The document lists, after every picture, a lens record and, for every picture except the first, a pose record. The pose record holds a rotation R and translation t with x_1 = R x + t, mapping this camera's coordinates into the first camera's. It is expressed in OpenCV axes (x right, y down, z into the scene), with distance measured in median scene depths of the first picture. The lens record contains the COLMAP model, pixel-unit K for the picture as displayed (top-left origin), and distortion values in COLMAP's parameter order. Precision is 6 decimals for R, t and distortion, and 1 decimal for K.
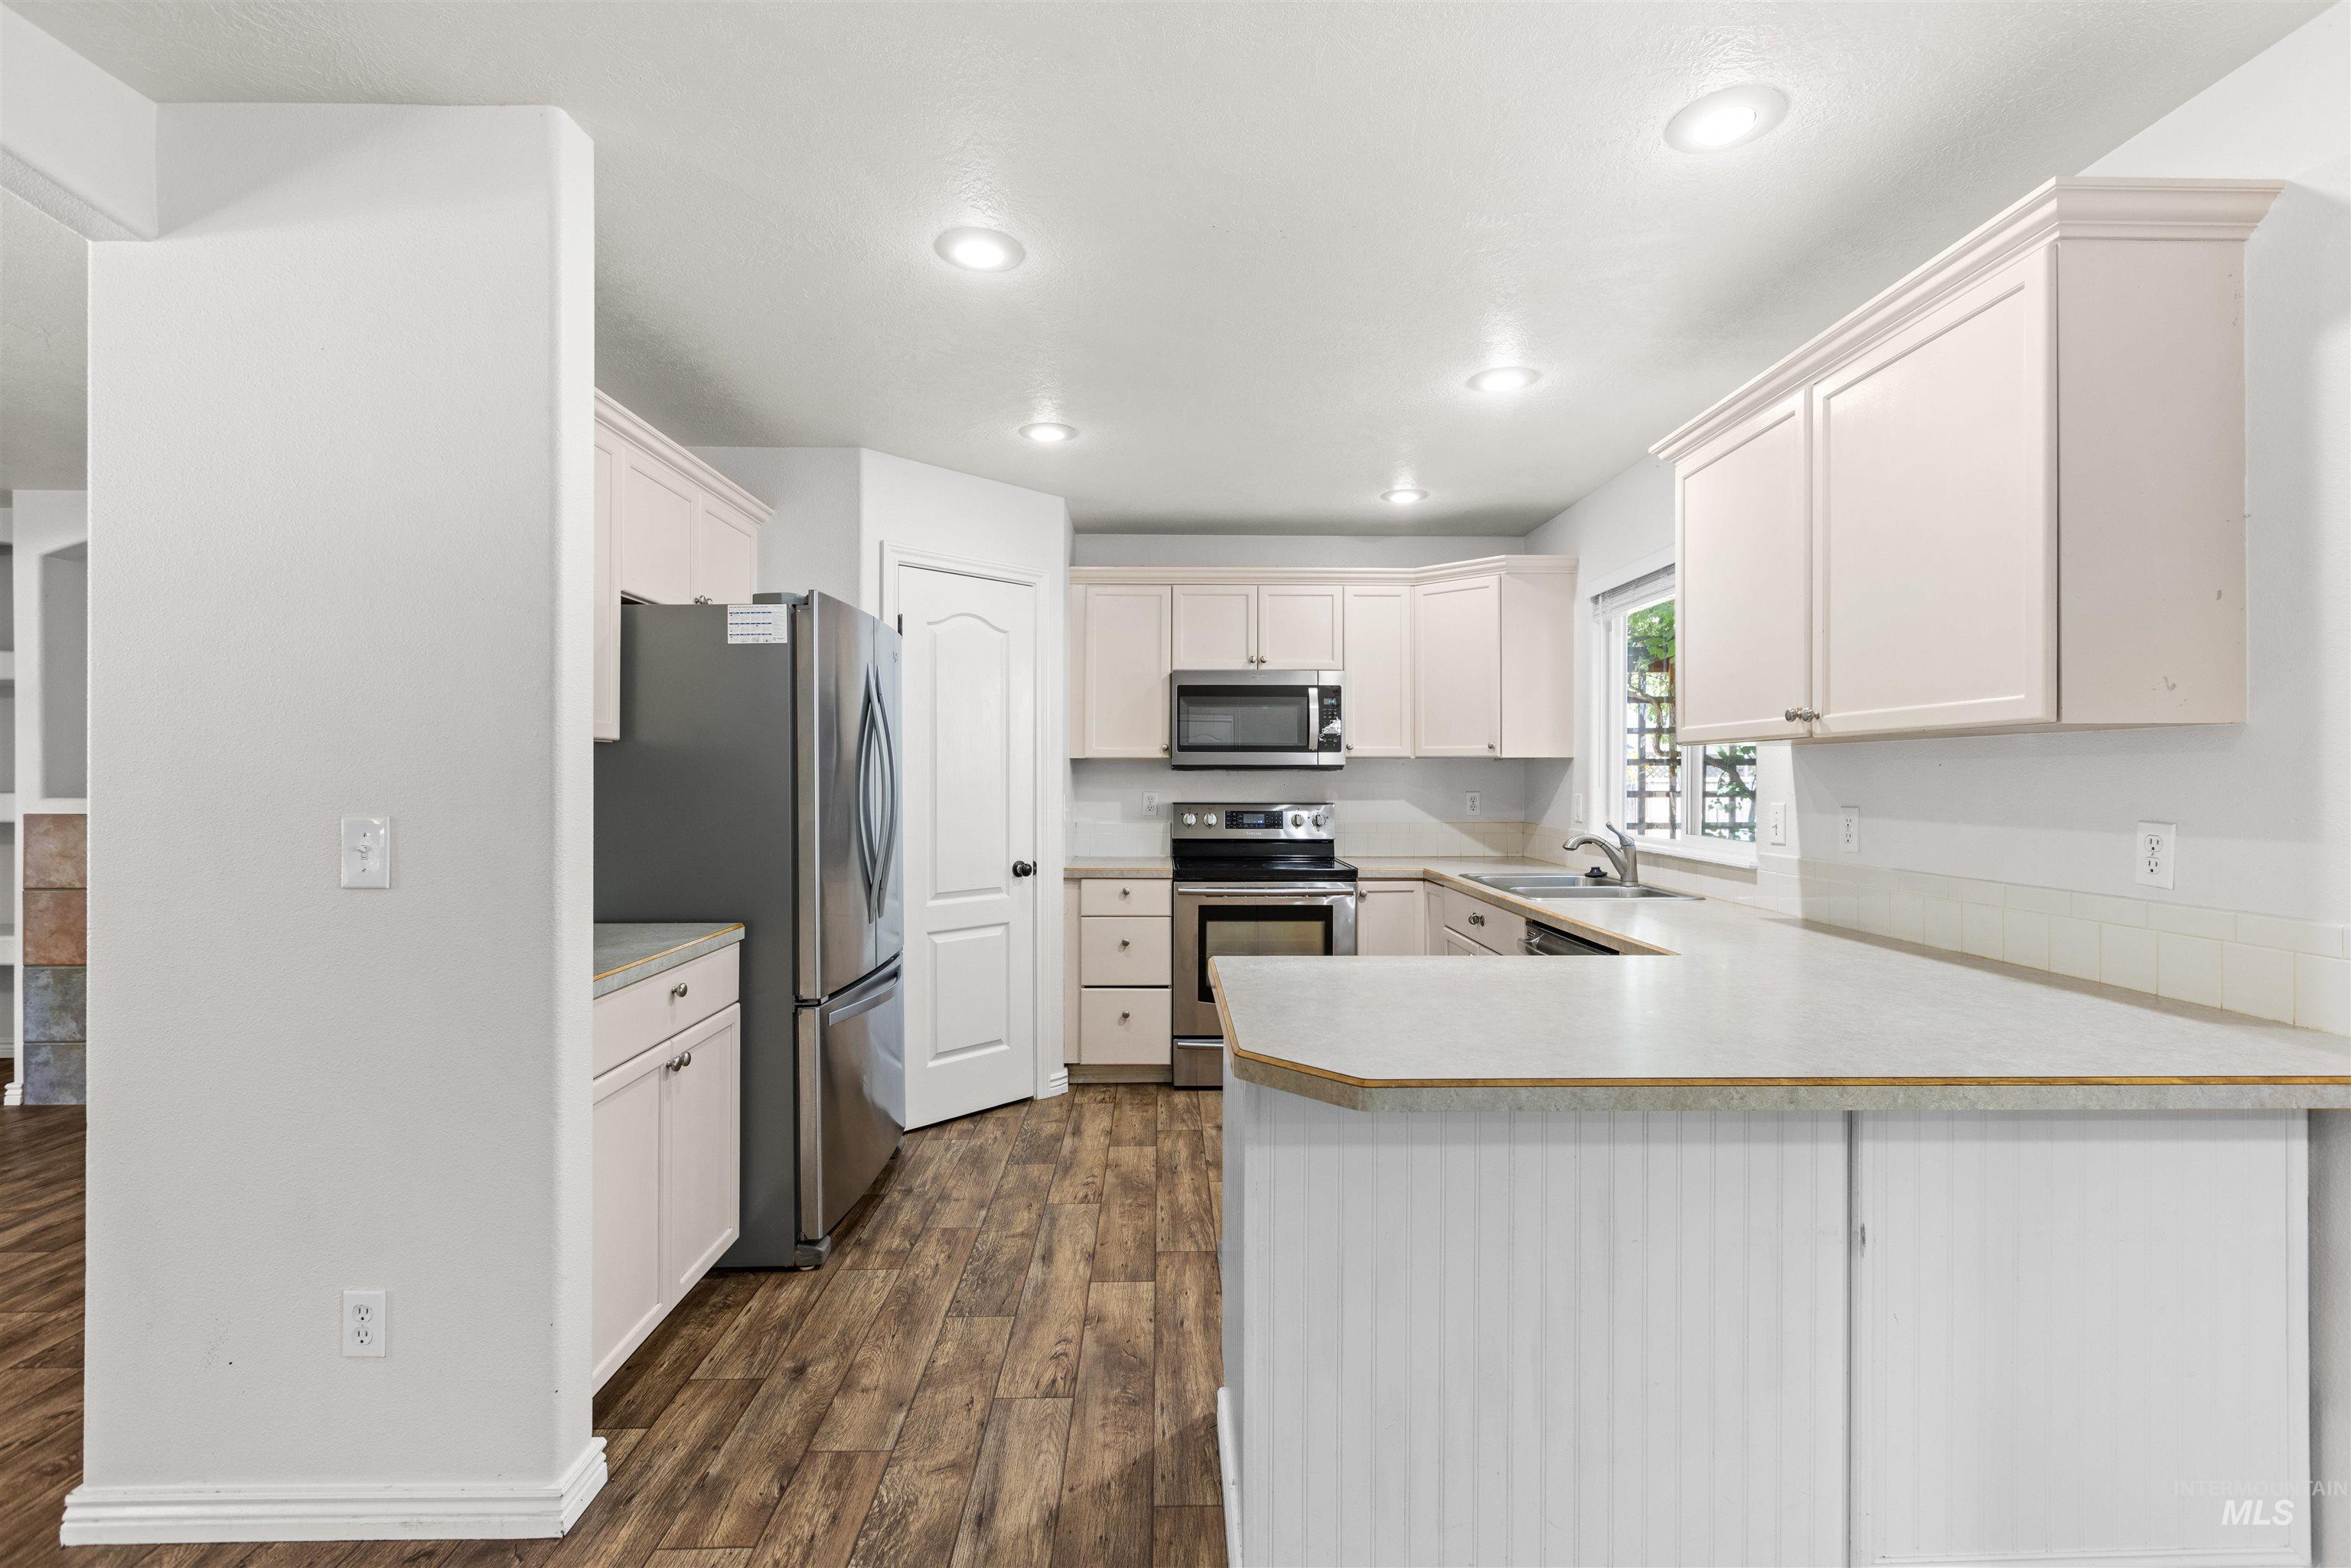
lens RADIAL K [[1054.6, 0, 1194.6], [0, 1054.6, 776.5], [0, 0, 1]] dist [0.000442, 0.000930]
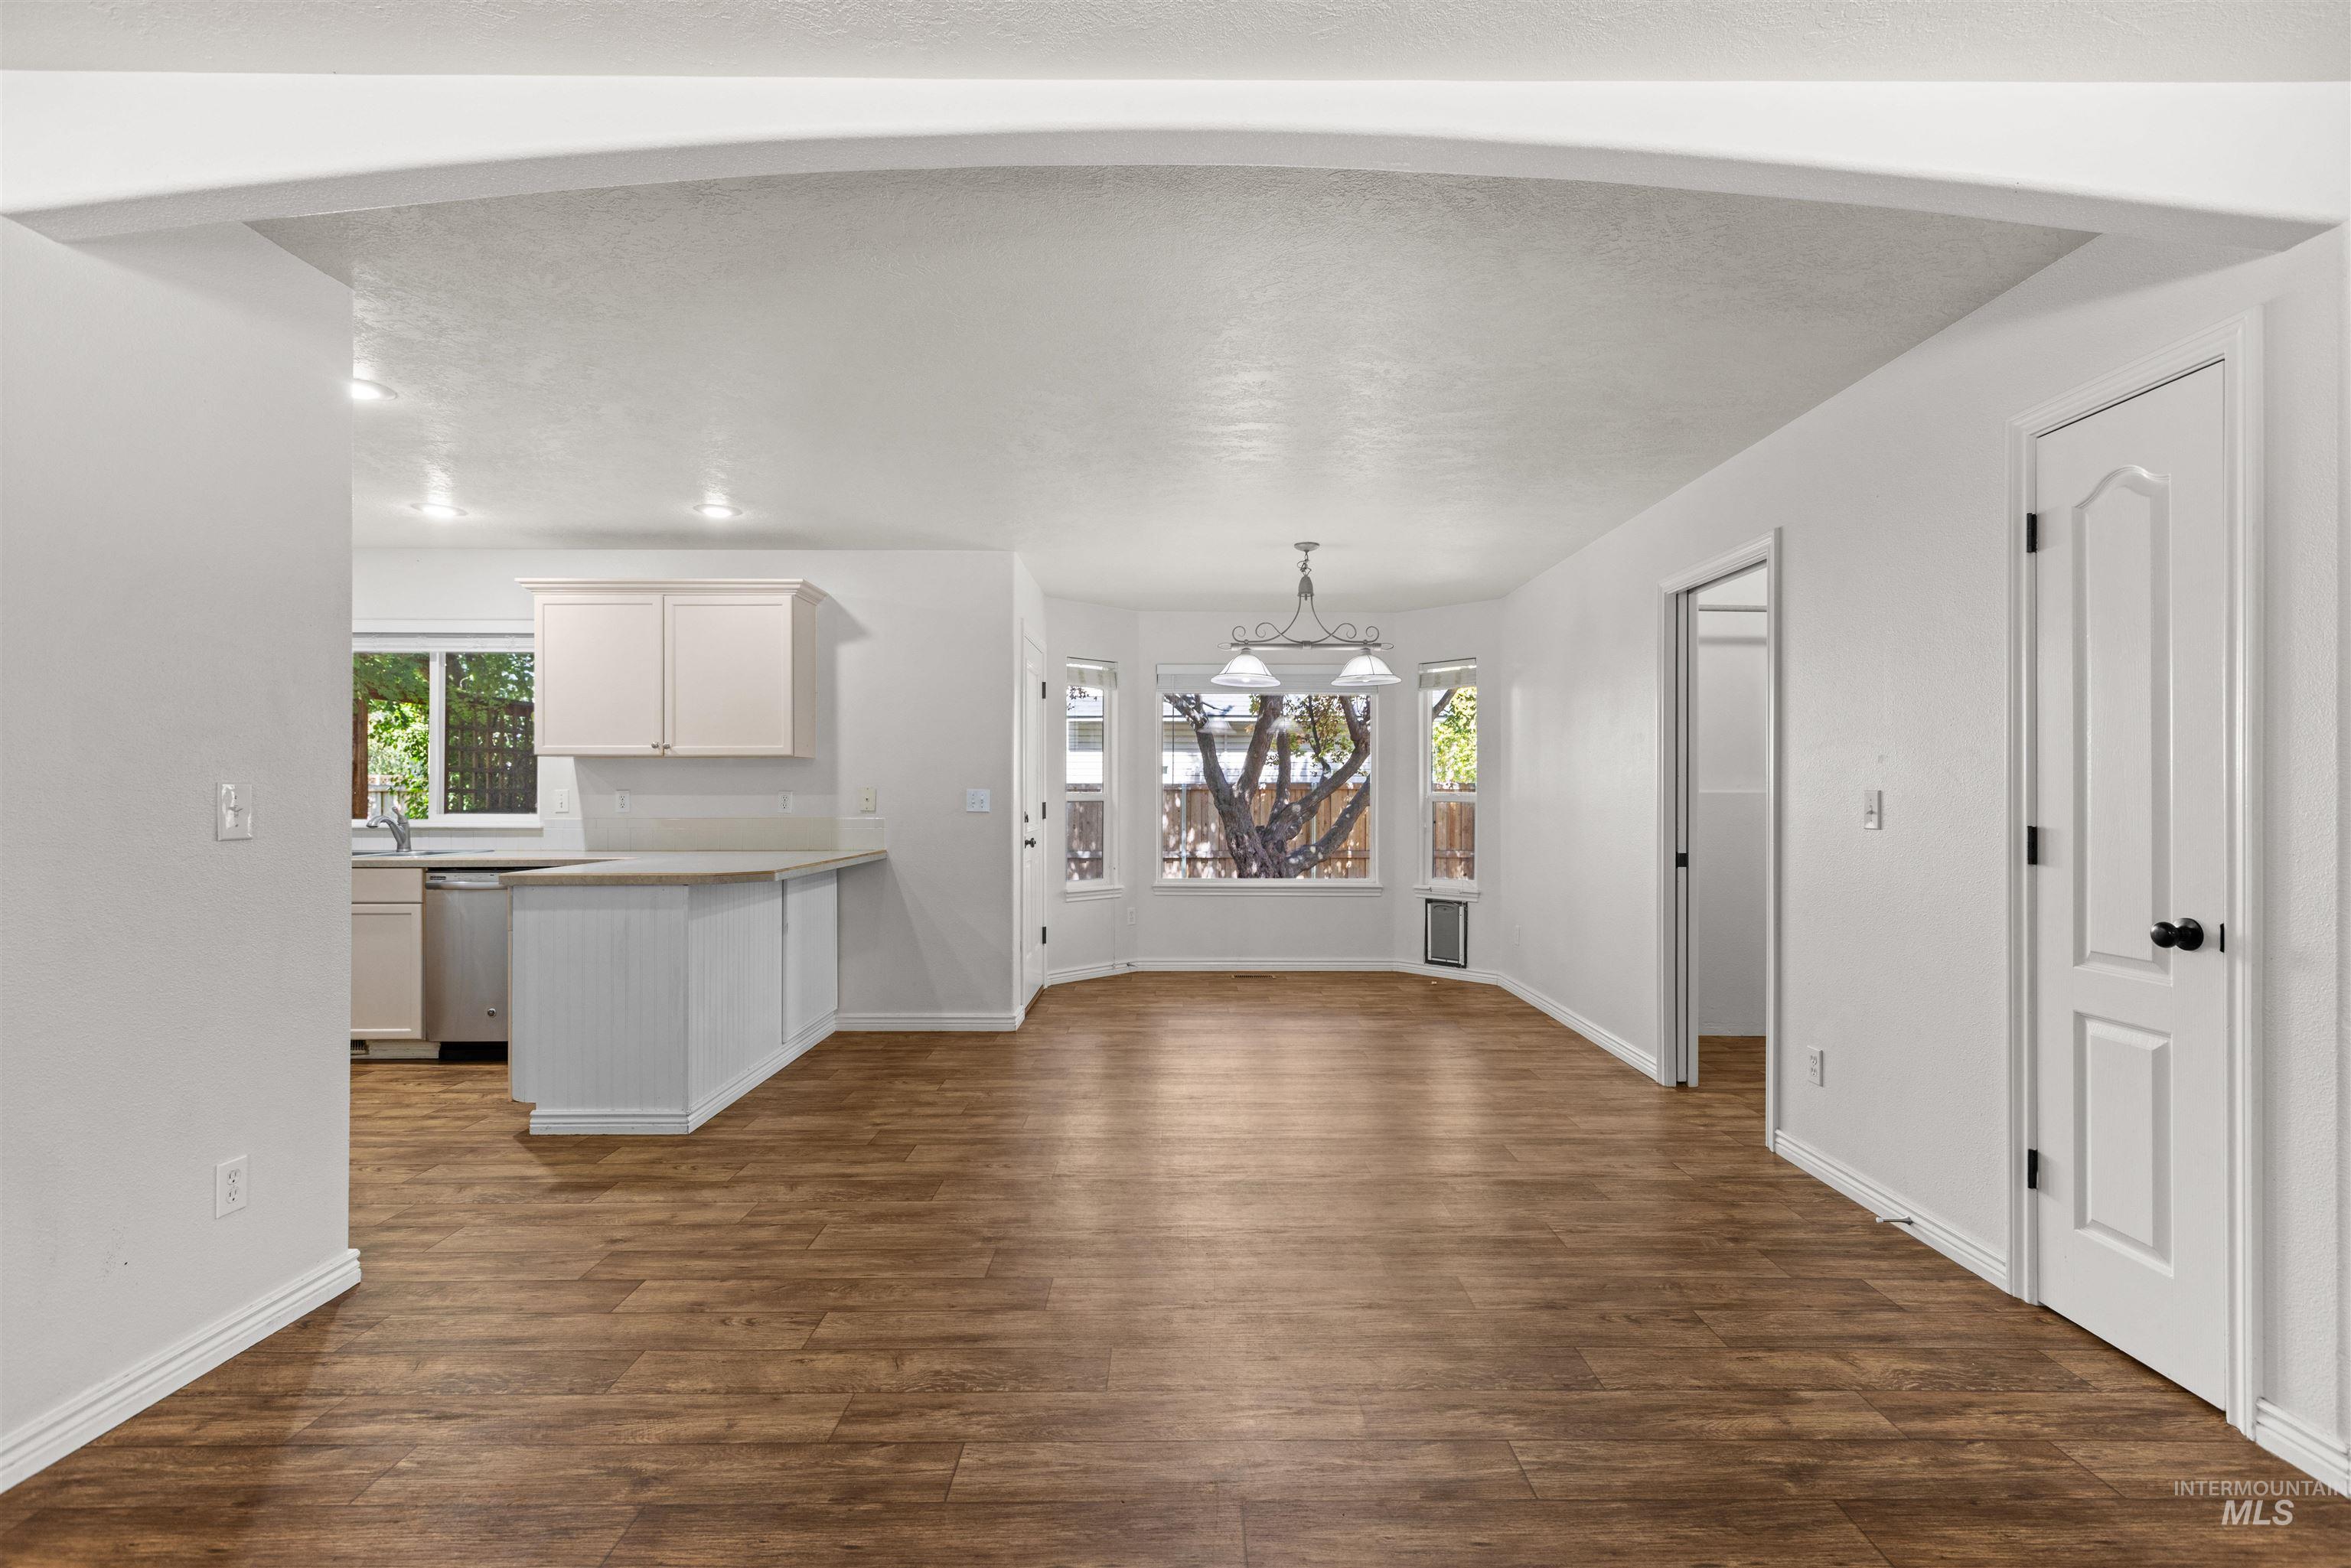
lens RADIAL K [[1054.6, 0, 1191.7], [0, 1054.6, 799.0], [0, 0, 1]] dist [0.000442, 0.000930]
pose [[0.007656, -0.004718, 0.999960, -1.164565], [-0.000074, 0.999989, 0.004718, 0.030079], [-0.999971, -0.000110, 0.007655, -0.086574]]
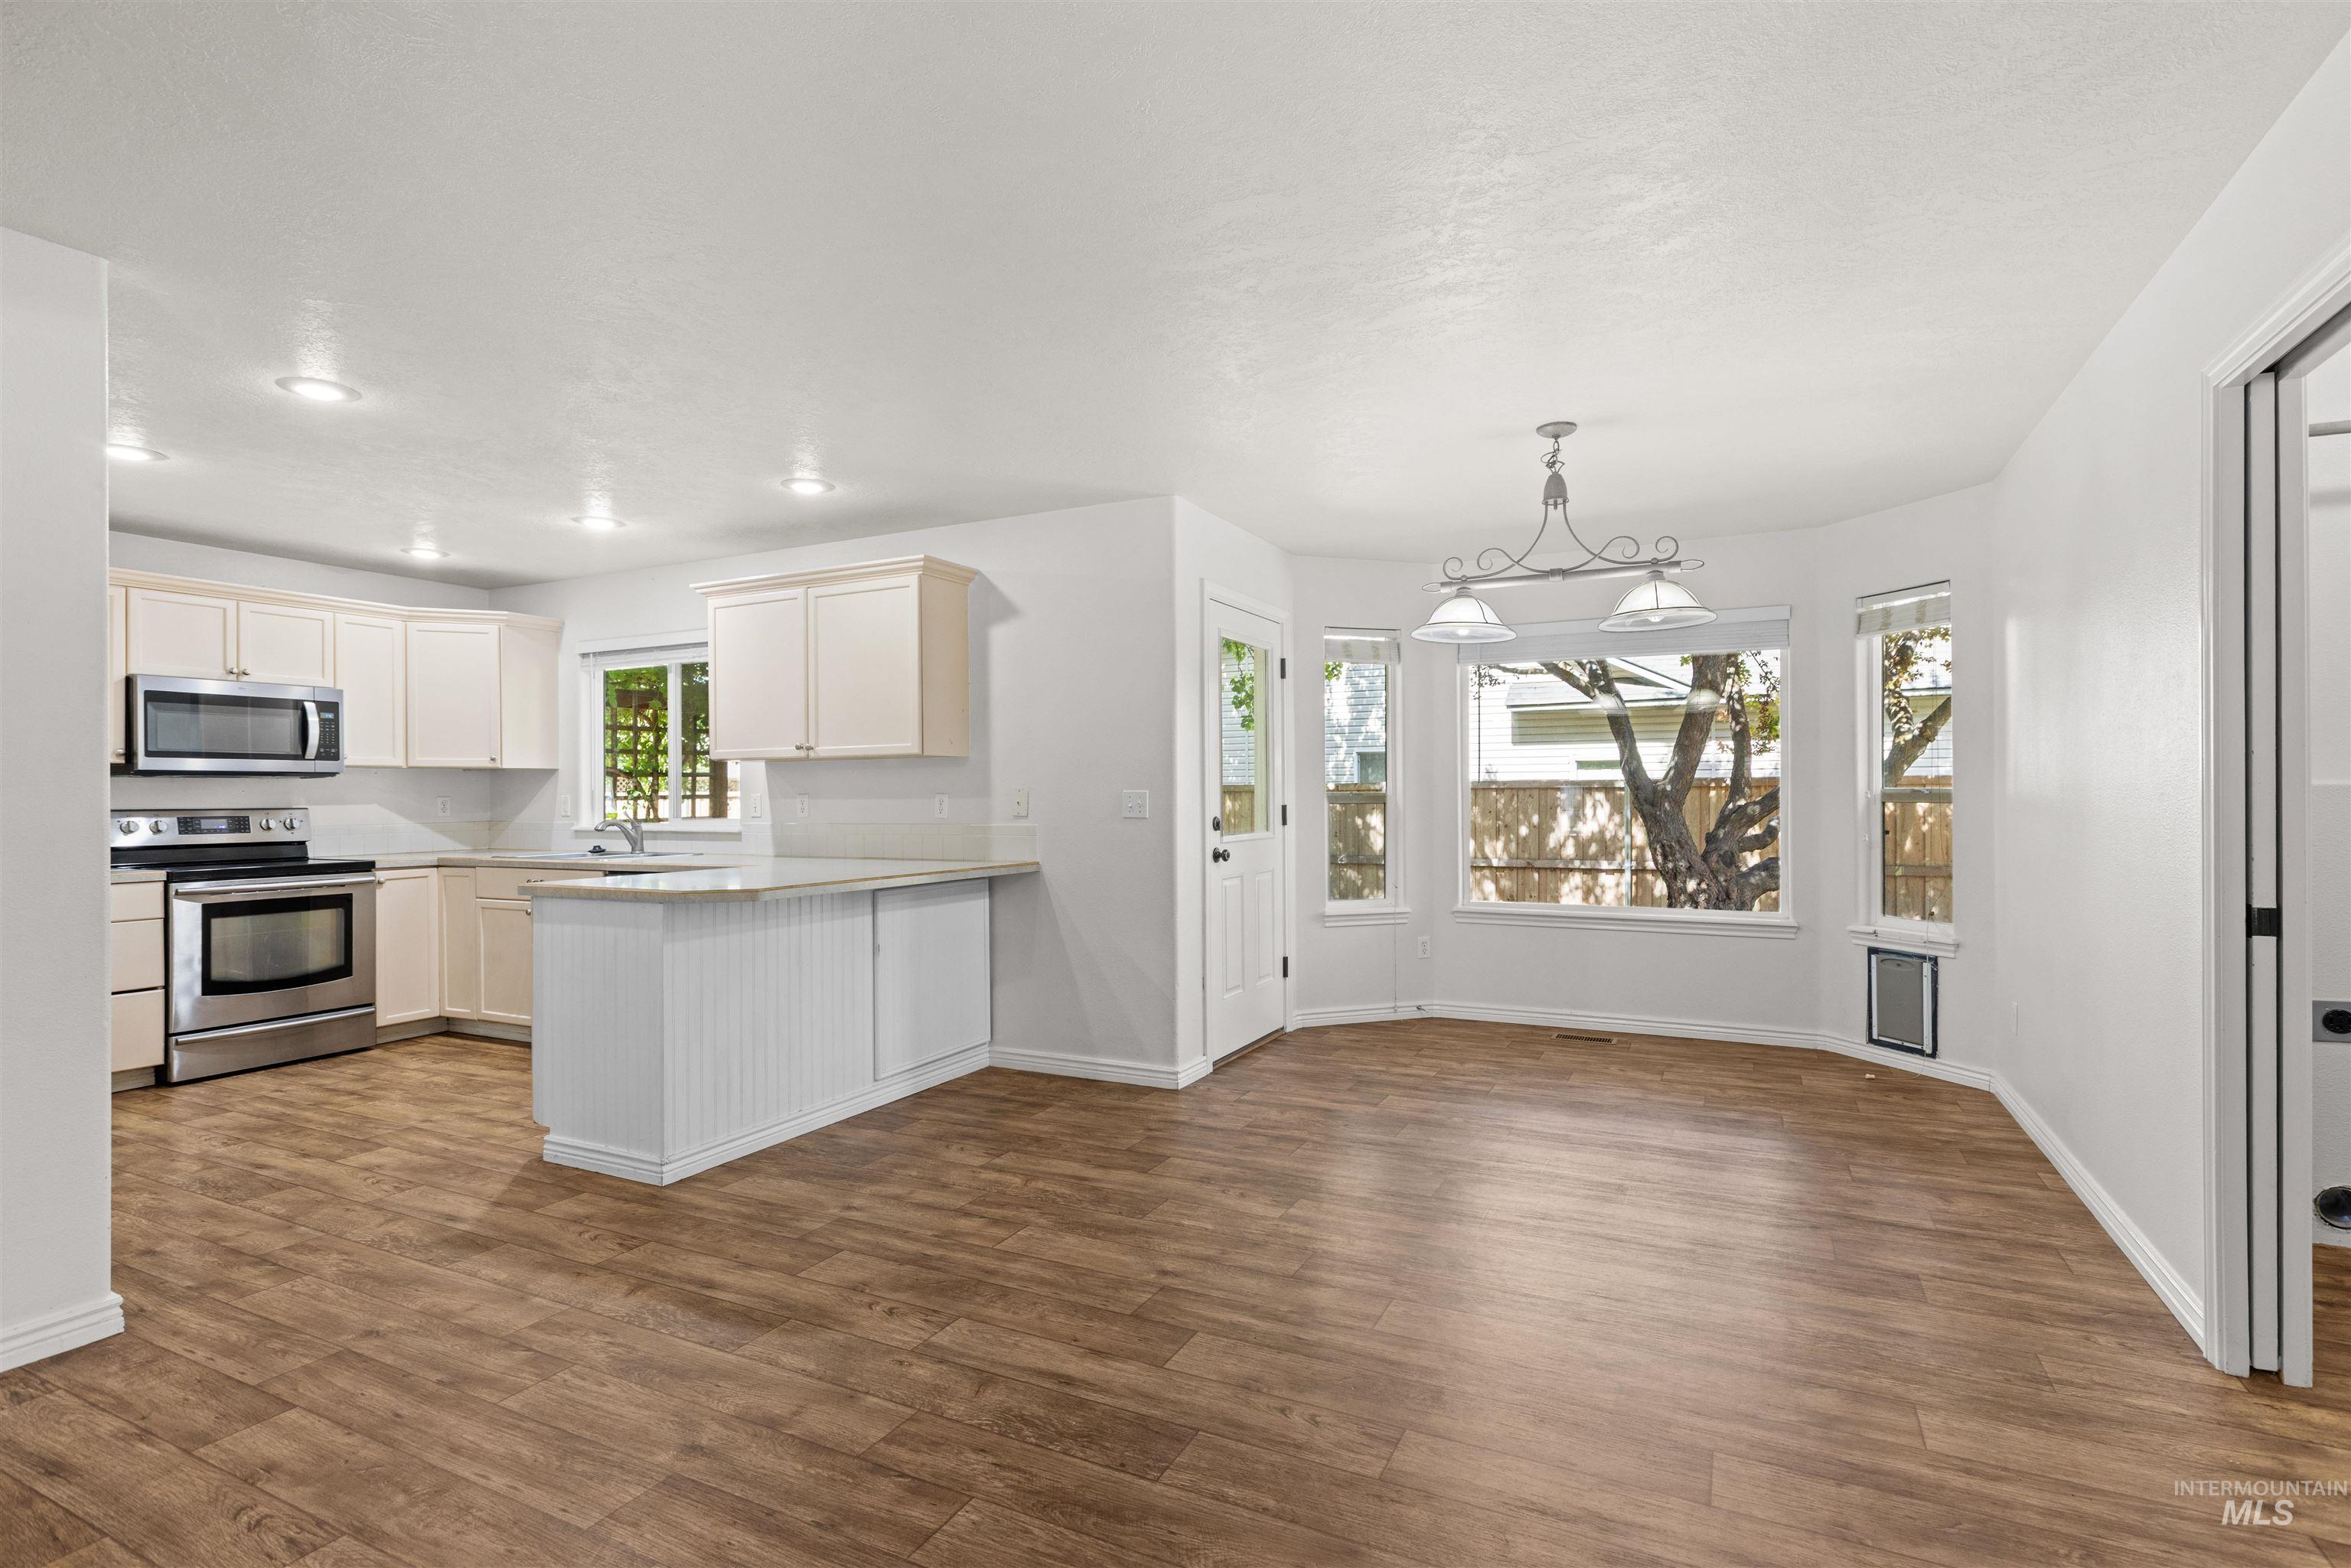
lens RADIAL K [[1072.4, 0, 1173.6], [0, 1072.4, 794.2], [0, 0, 1]] dist [0.006899, -0.001118]
pose [[0.464504, 0.001814, 0.885569, -0.679468], [0.005923, 0.999969, -0.005155, 0.036352], [-0.885551, 0.007640, 0.464479, -0.453361]]
